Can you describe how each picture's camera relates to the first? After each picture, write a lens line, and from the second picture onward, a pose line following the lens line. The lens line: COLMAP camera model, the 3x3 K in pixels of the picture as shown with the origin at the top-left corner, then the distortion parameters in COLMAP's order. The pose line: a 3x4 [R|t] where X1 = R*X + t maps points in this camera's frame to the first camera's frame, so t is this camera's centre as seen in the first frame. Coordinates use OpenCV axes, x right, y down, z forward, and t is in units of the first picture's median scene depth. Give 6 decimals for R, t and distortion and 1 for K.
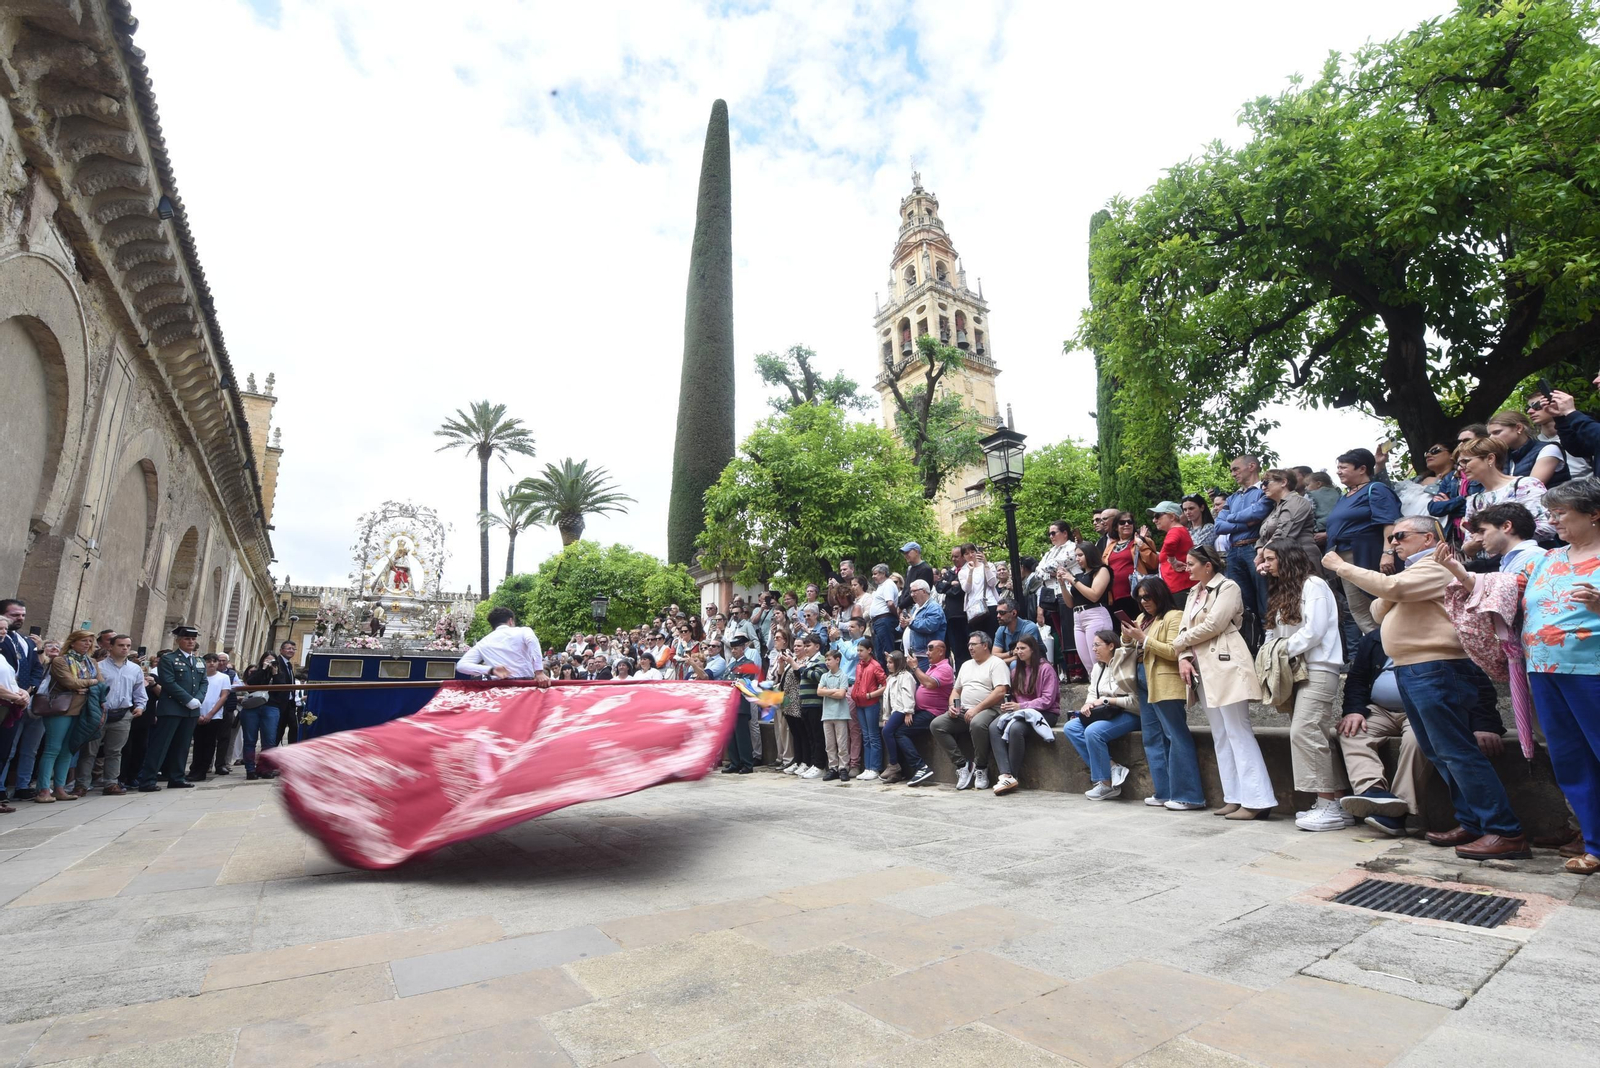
lens RADIAL K [[705.4, 0, 796.7], [0, 705.4, 528.6], [0, 0, 1]] dist [-0.004780, 0.000118]
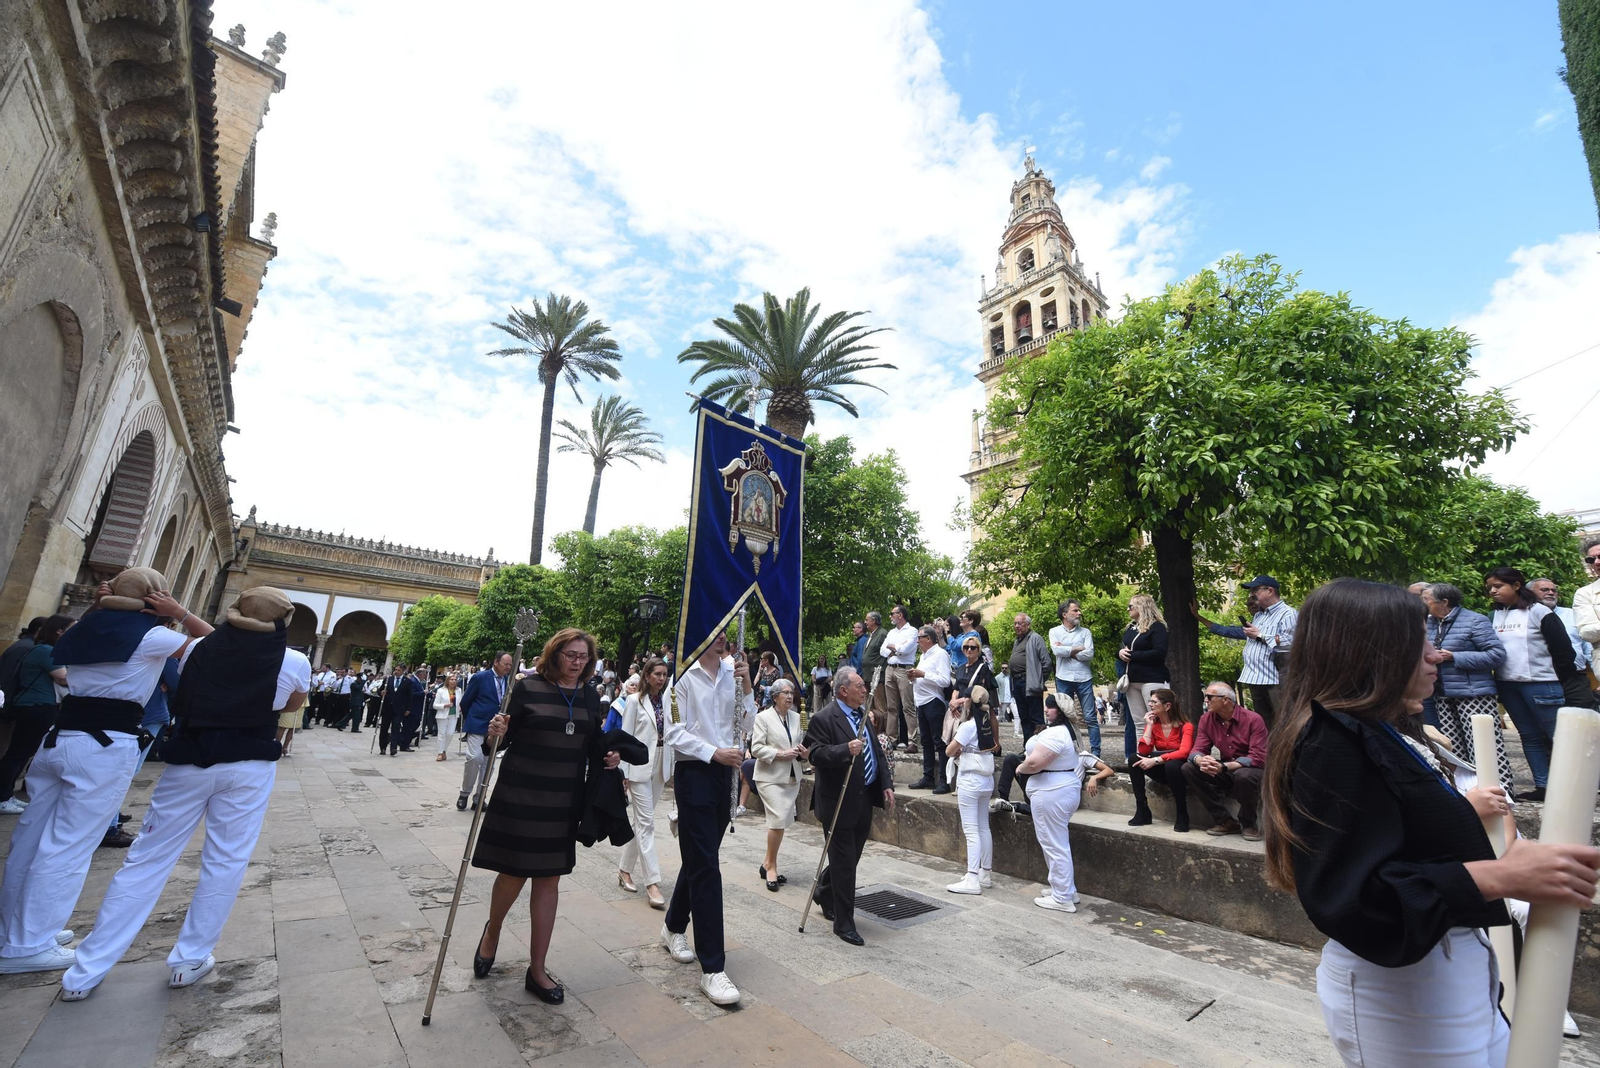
lens RADIAL K [[641.4, 0, 801.0], [0, 641.4, 529.3], [0, 0, 1]] dist [-0.018513, -0.001660]
pose [[0.991748, 0.099560, 0.080765, -0.167580], [-0.095920, 0.994242, -0.047766, 0.055556], [-0.085056, 0.039625, 0.995588, 0.238394]]
